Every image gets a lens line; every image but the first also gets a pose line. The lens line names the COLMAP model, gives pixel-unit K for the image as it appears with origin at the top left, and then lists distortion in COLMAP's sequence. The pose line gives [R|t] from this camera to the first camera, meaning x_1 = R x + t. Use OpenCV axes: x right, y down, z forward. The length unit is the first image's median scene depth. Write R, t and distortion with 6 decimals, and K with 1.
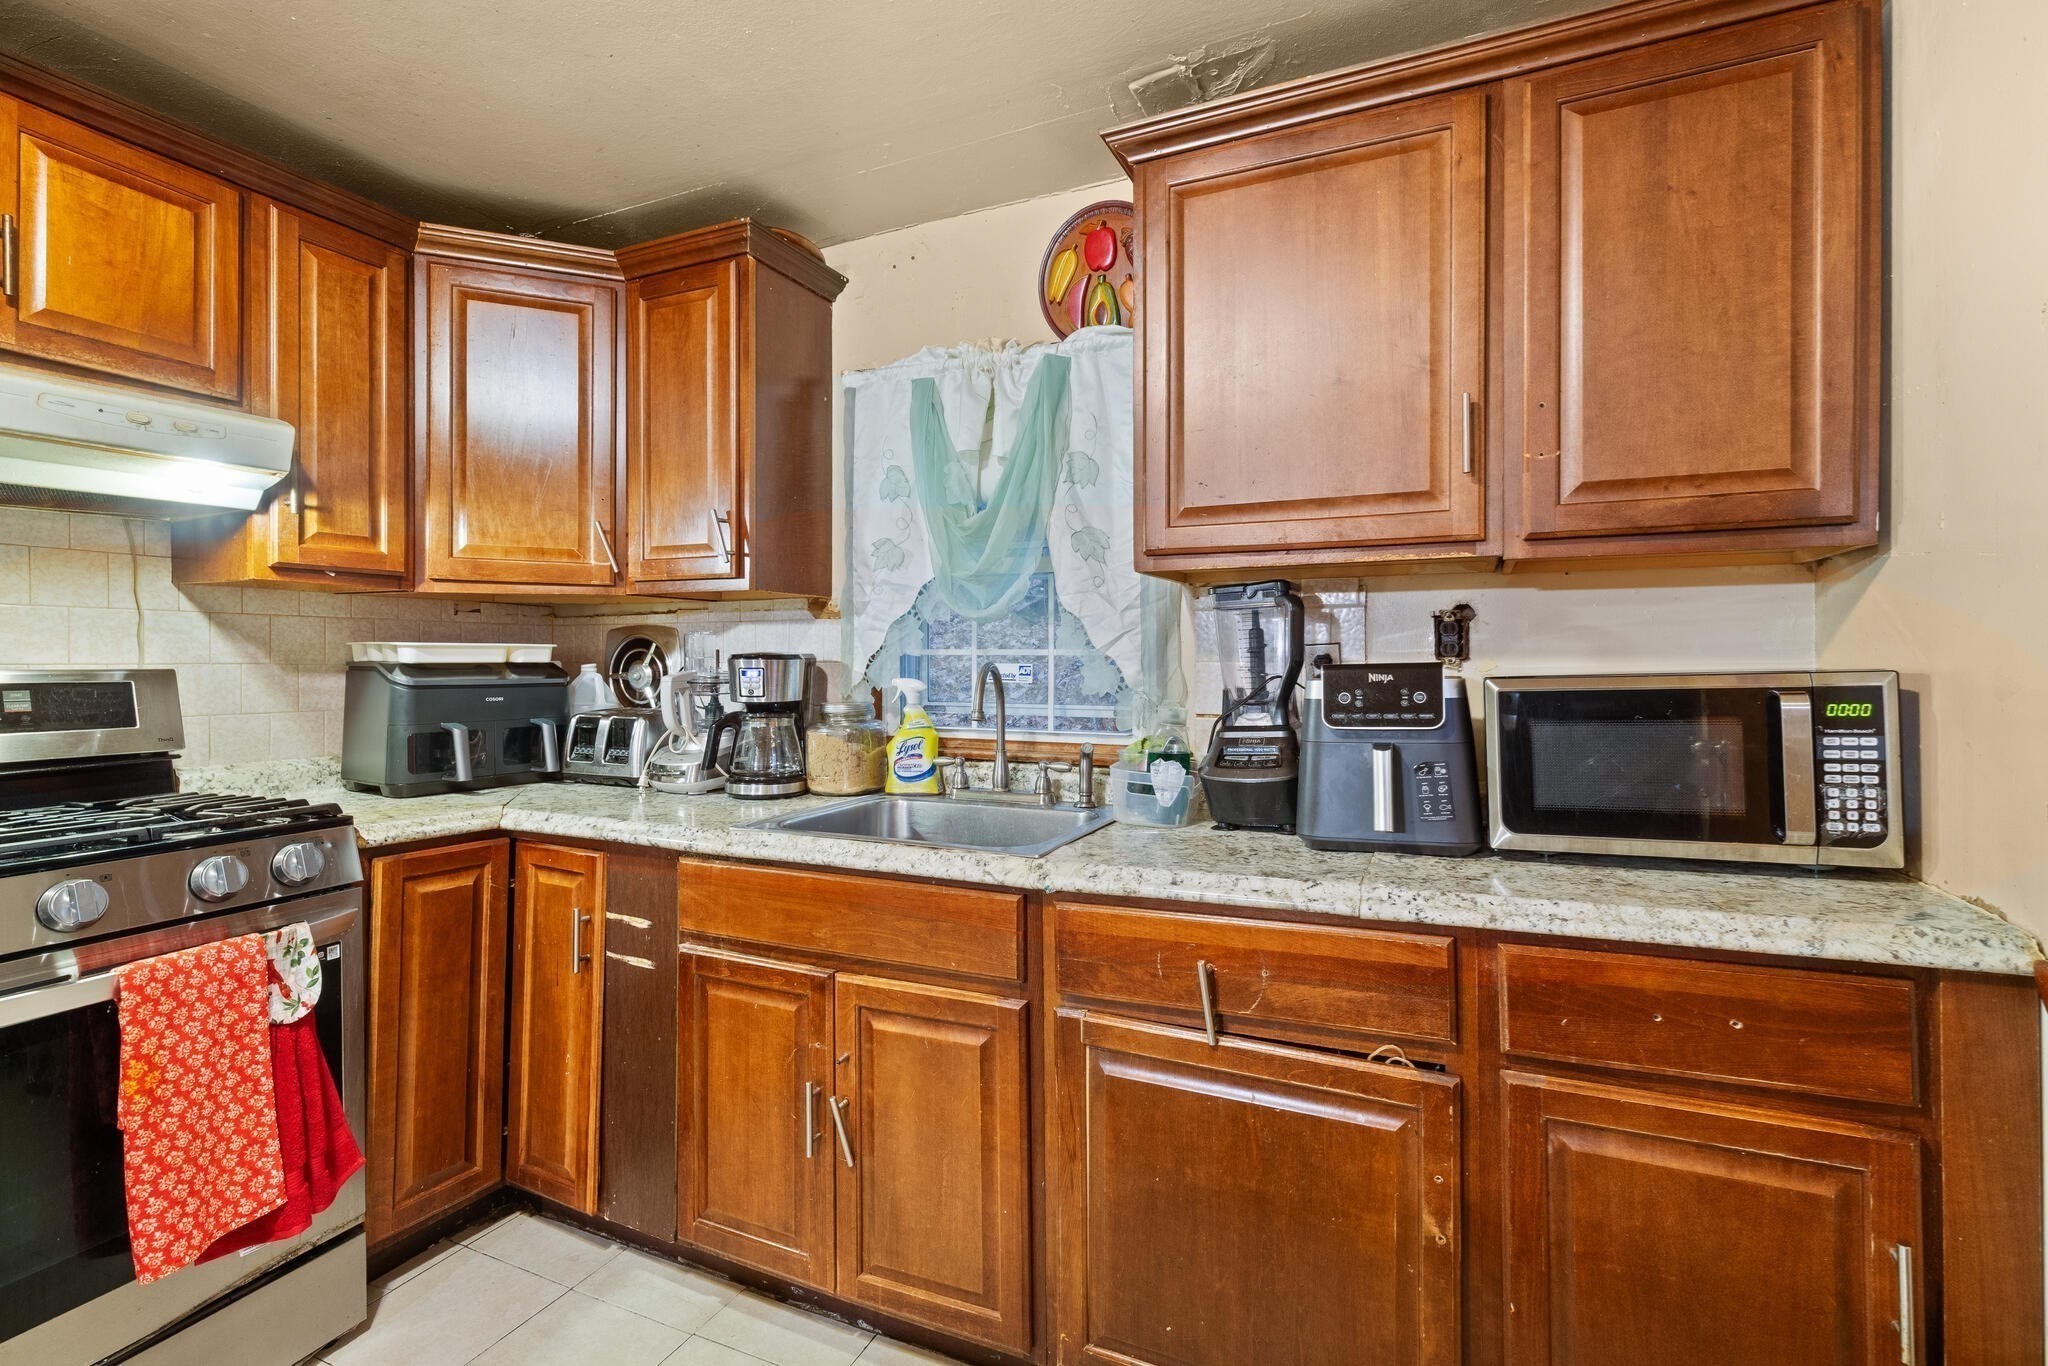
lens RADIAL K [[949.9, 0, 1024.3], [0, 949.9, 661.6], [0, 0, 1]] dist [0.003721, -0.000394]
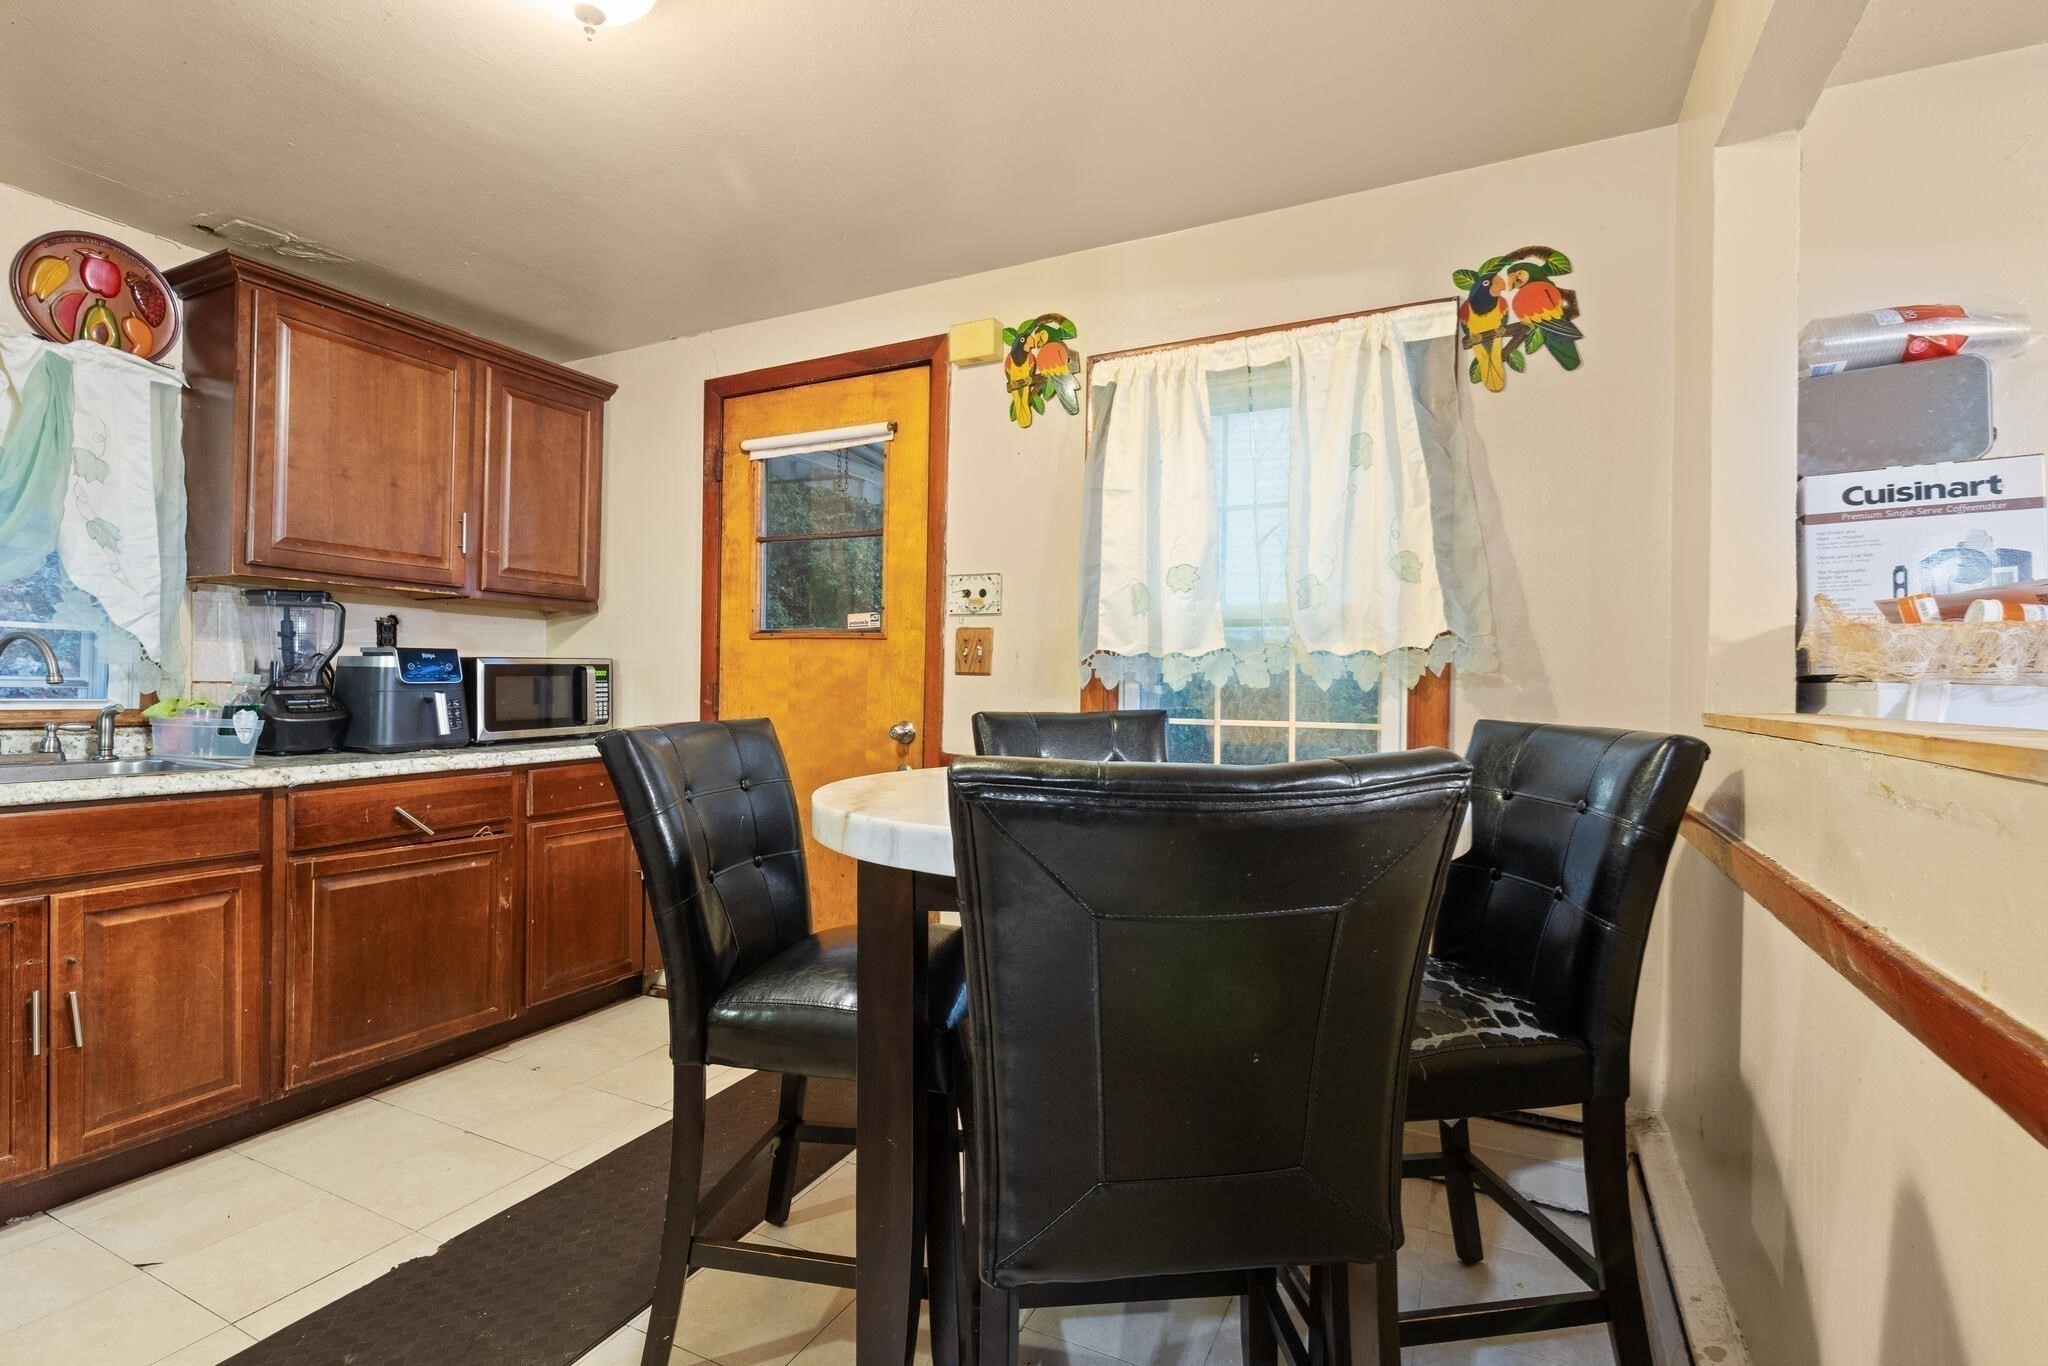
lens RADIAL K [[949.9, 0, 1024.3], [0, 949.9, 661.6], [0, 0, 1]] dist [0.003721, -0.000394]
pose [[0.043331, 0.029525, 0.998624, -1.115602], [-0.021755, 0.999354, -0.028603, 0.044019], [-0.998824, -0.020486, 0.043946, -0.193053]]
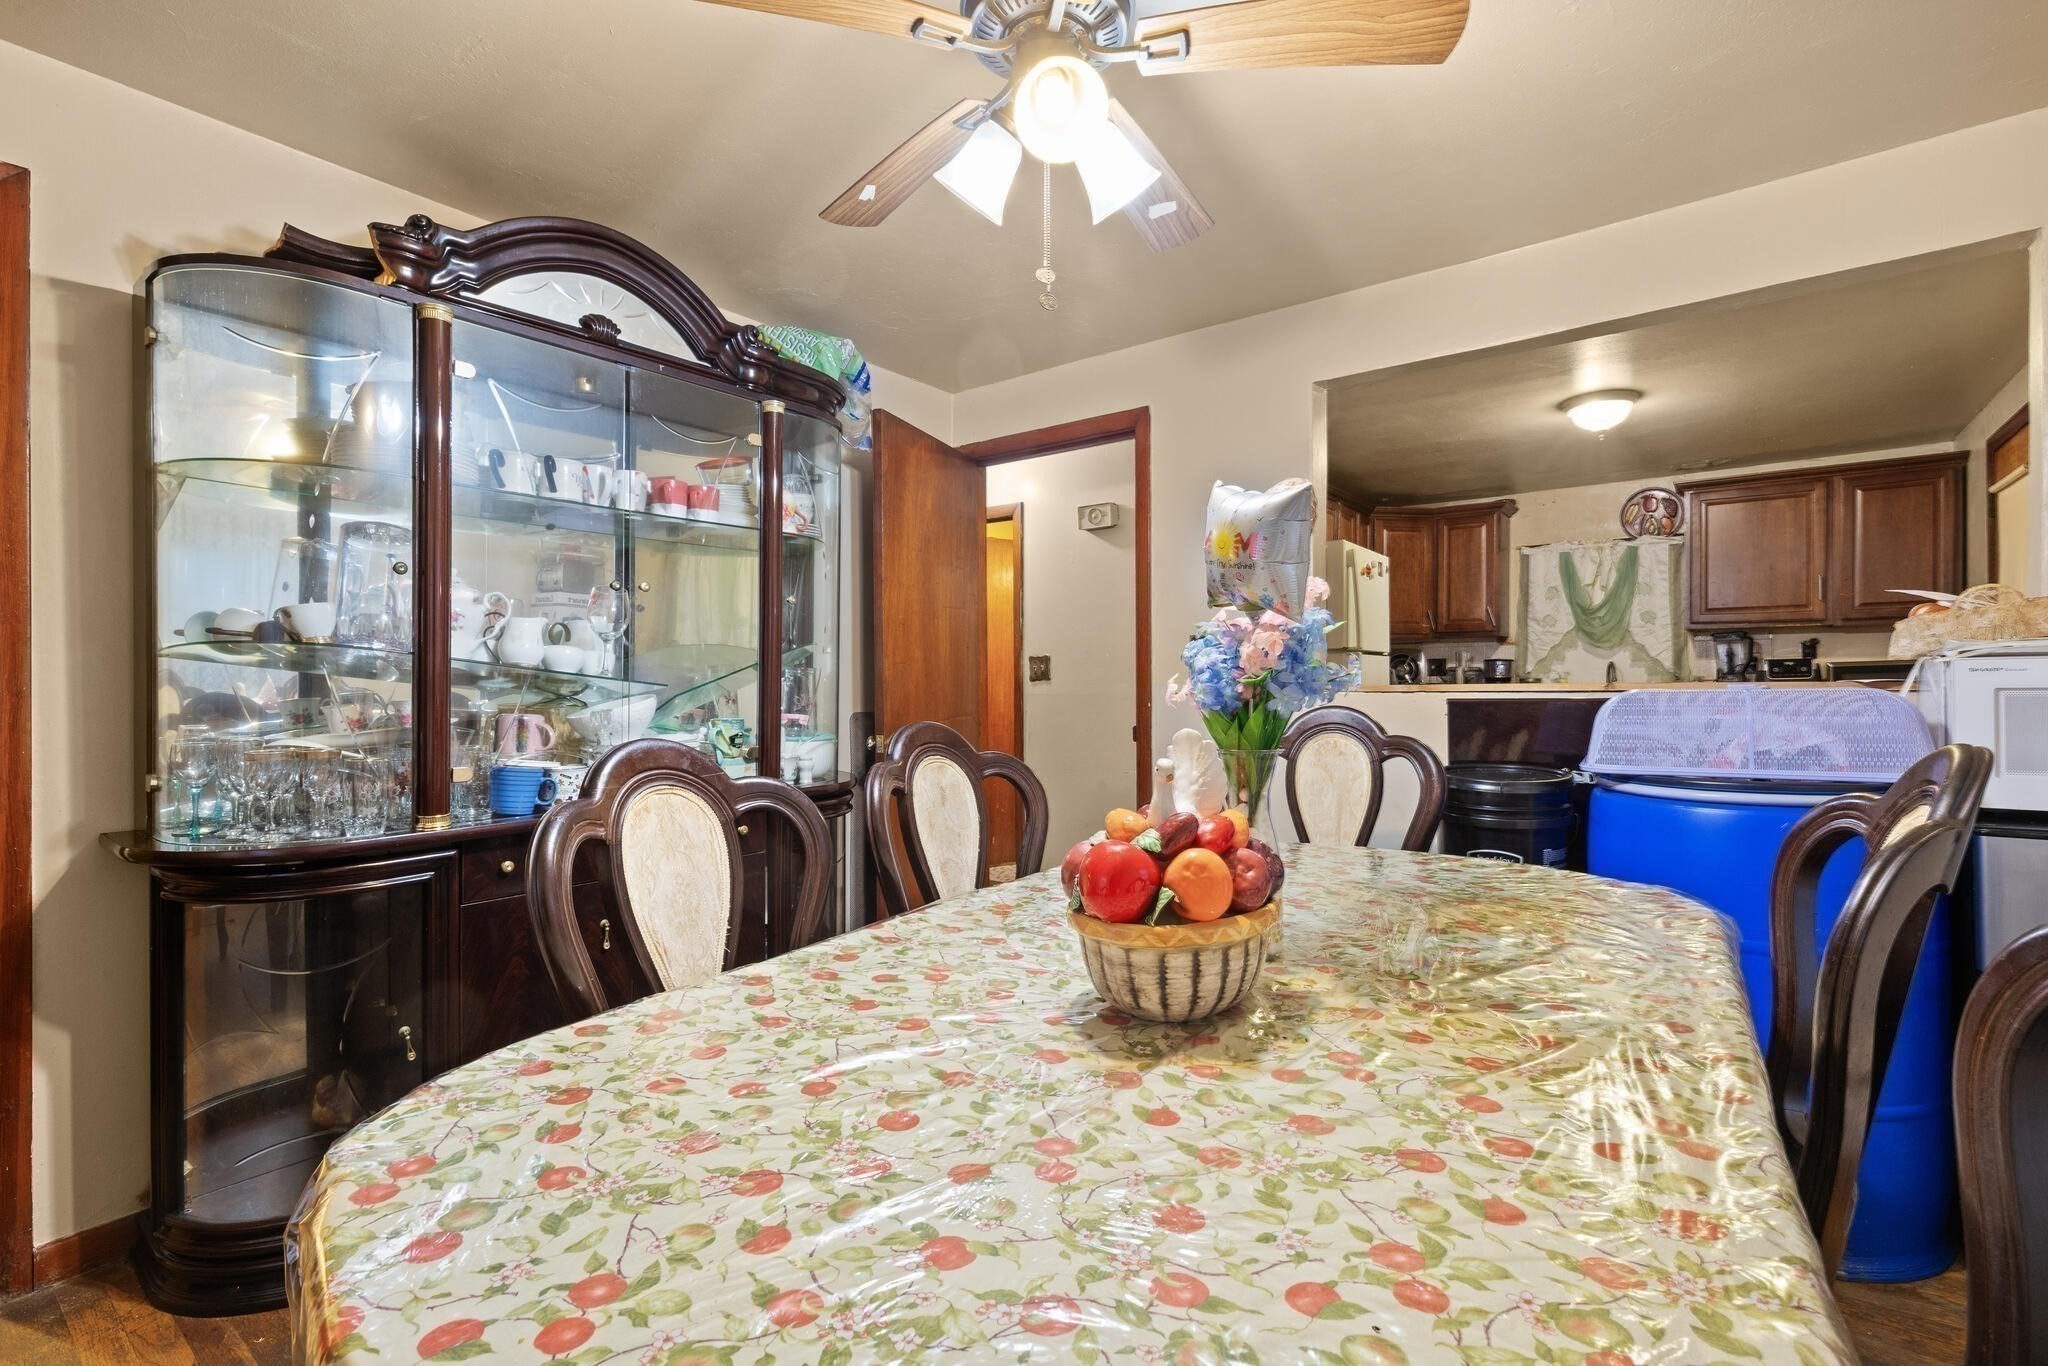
lens RADIAL K [[943.1, 0, 995.5], [0, 943.1, 686.5], [0, 0, 1]] dist [-0.000536, -0.000705]
pose [[0.974056, -0.003578, -0.226278, -1.208153], [0.005335, 0.999960, 0.007155, 0.047181], [0.226243, -0.008176, 0.974037, -2.160193]]
